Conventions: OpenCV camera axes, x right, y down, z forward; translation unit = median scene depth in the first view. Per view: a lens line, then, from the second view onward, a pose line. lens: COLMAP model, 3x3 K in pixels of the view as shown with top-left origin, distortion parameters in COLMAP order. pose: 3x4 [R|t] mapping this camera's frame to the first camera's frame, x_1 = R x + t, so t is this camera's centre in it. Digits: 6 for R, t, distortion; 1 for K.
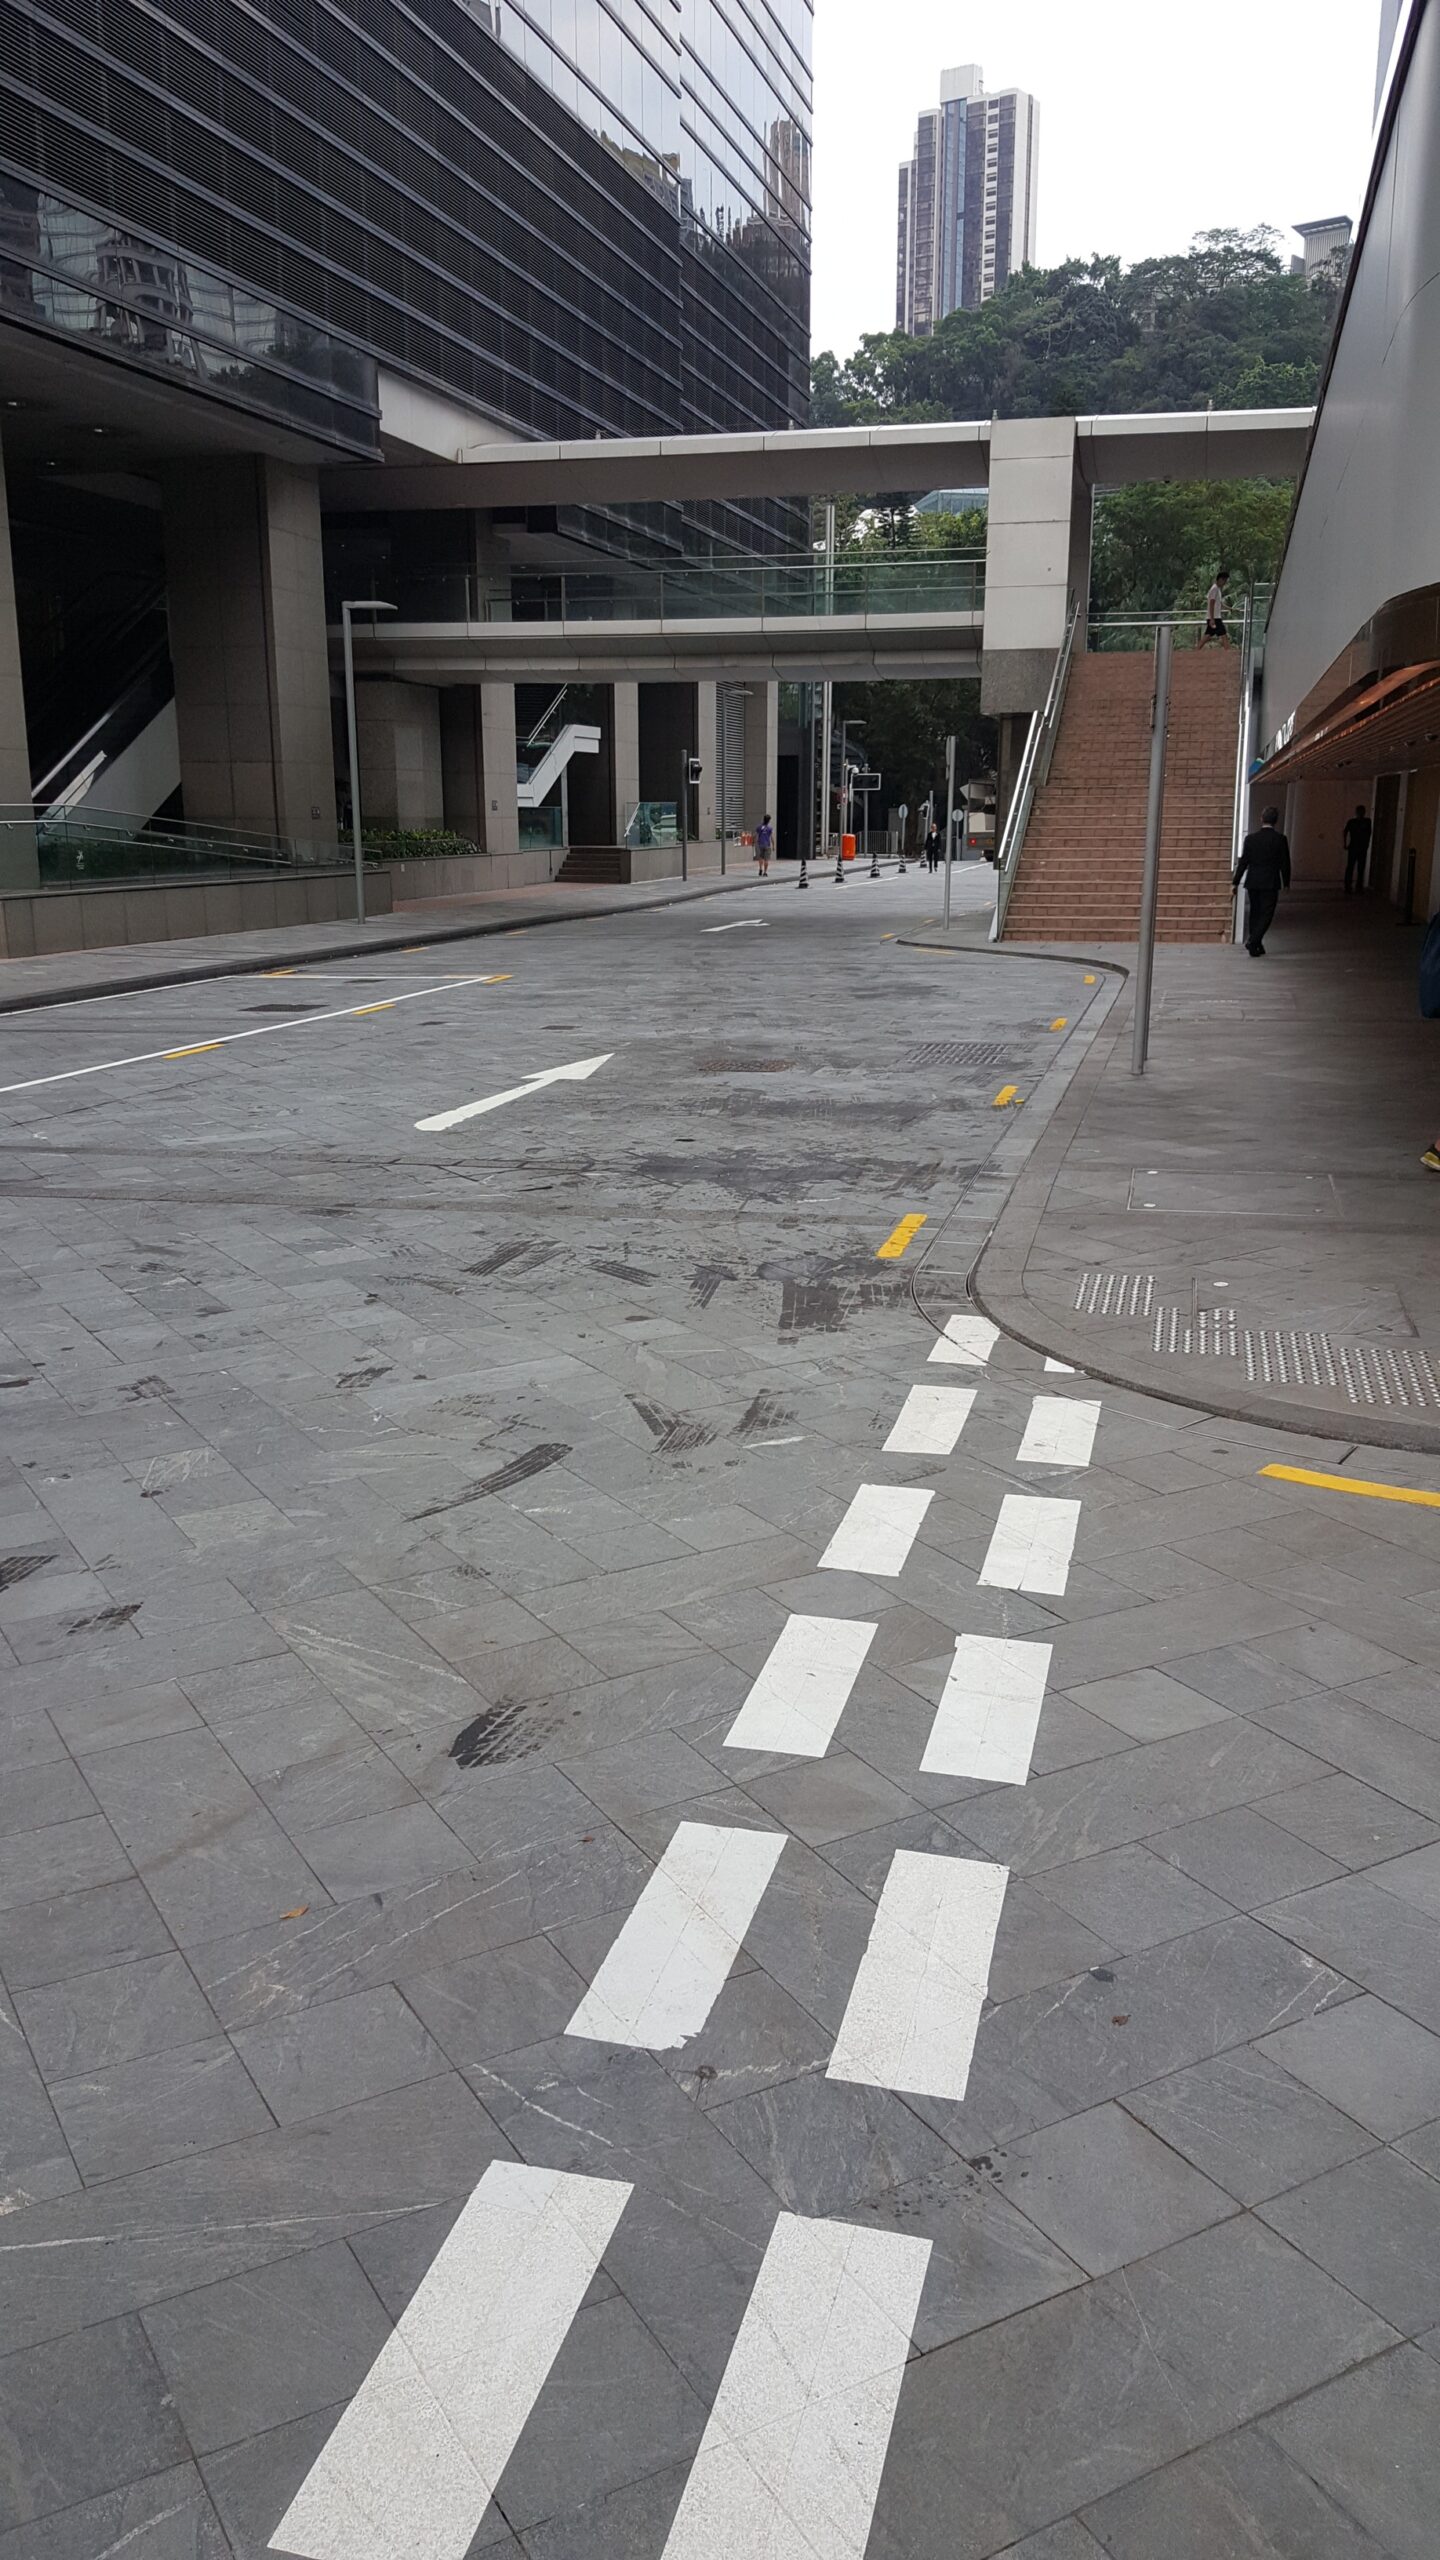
lens RADIAL K [[1896.6, 0, 722.0], [0, 1896.6, 1264.8], [0, 0, 1]] dist [0.129592, -0.207102]
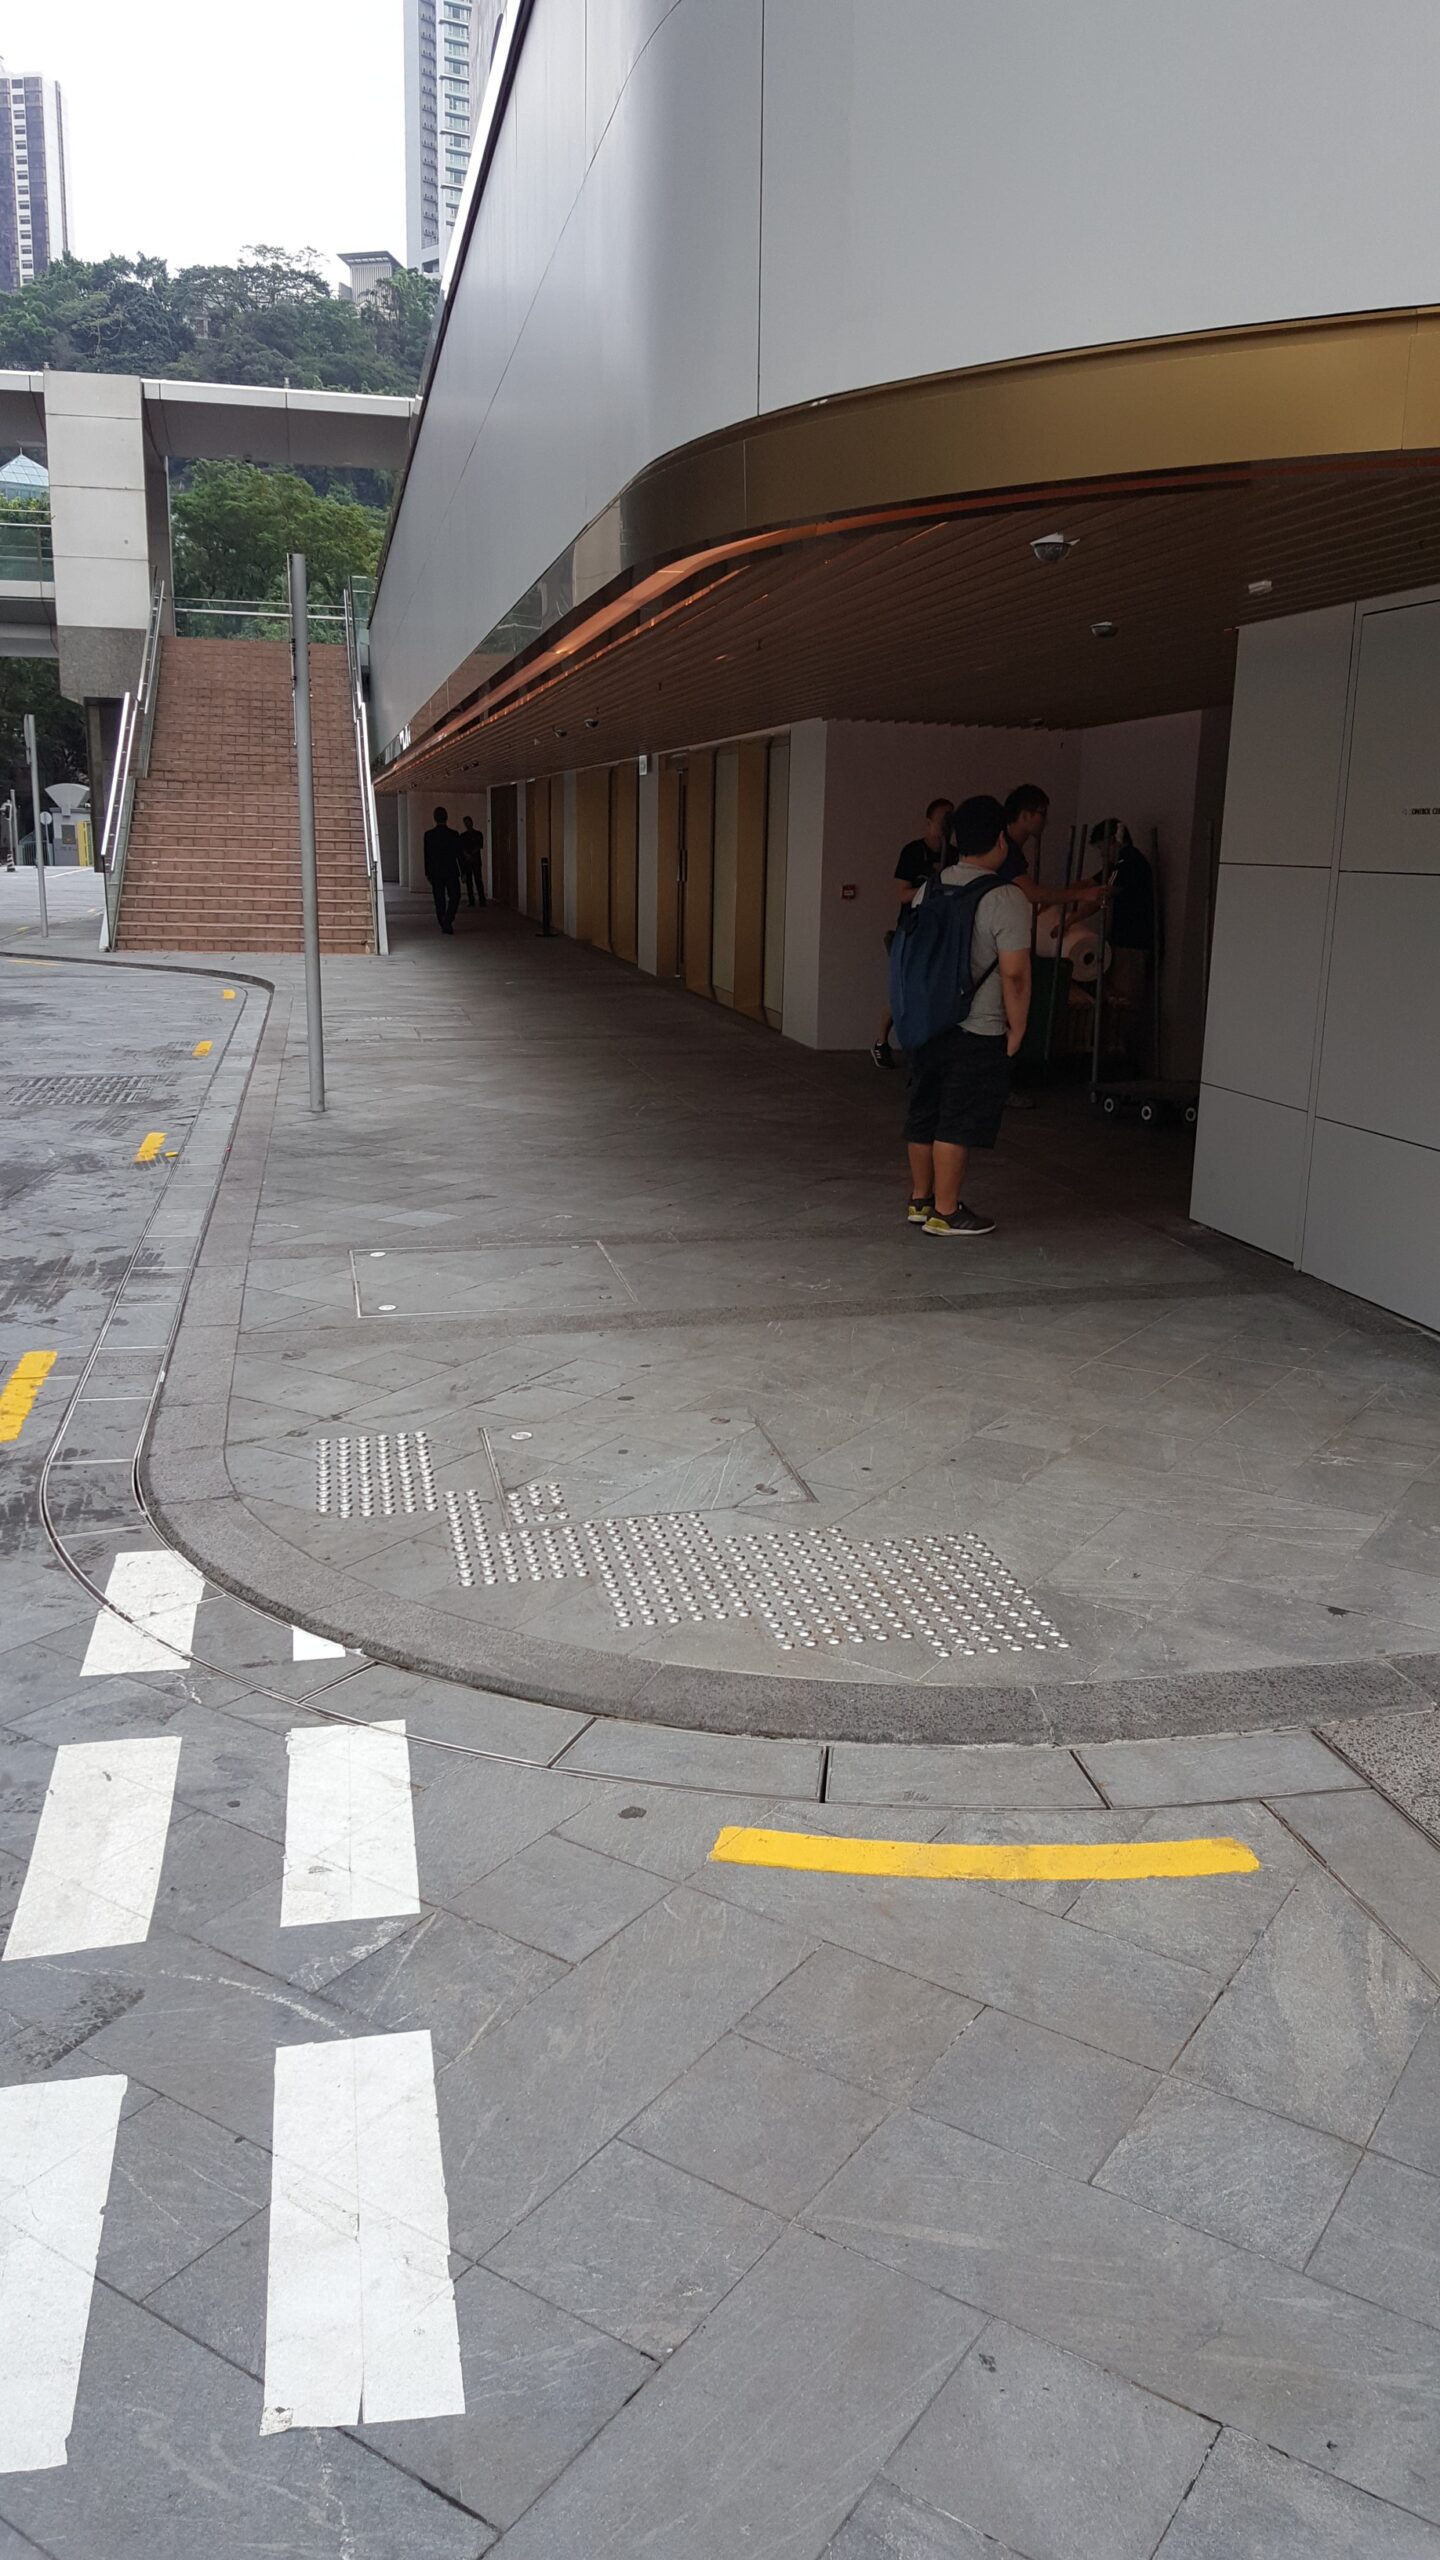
lens RADIAL K [[1896.6, 0, 722.0], [0, 1896.6, 1264.8], [0, 0, 1]] dist [0.129592, -0.207102]
pose [[0.900749, -0.078142, 0.427253, 0.021692], [0.081376, 0.996626, 0.010717, -0.028757], [-0.426649, 0.025115, 0.904068, 0.193416]]
